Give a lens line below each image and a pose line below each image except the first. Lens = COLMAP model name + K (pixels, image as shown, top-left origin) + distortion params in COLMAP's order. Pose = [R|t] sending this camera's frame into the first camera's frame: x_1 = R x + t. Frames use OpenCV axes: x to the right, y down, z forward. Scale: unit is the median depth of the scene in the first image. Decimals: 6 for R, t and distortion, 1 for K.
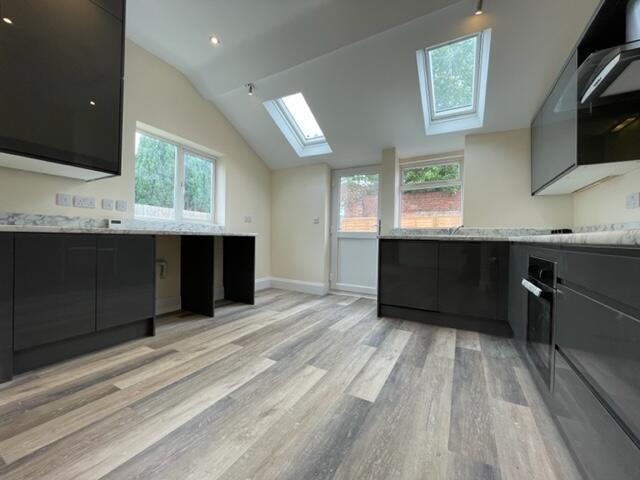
lens RADIAL K [[254.6, 0, 321.6], [0, 254.6, 240.5], [0, 0, 1]] dist [-0.004710, 0.000235]
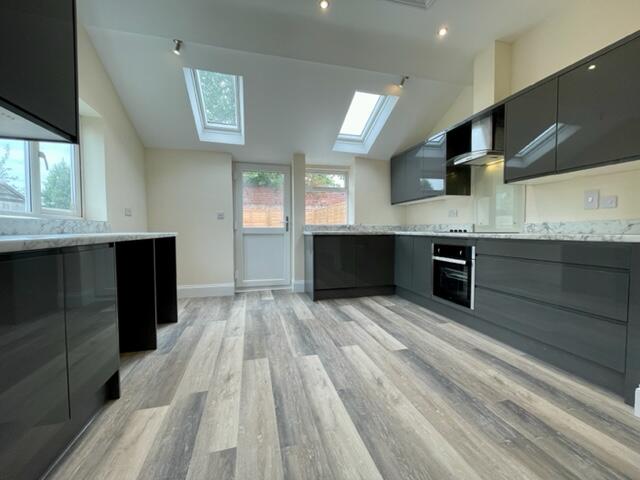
lens RADIAL K [[254.6, 0, 319.4], [0, 254.6, 240.8], [0, 0, 1]] dist [-0.004710, 0.000235]
pose [[0.722779, -0.049195, 0.689326, -0.734545], [0.021768, 0.998589, 0.048441, -0.047185], [-0.690736, -0.020007, 0.722830, 0.186612]]
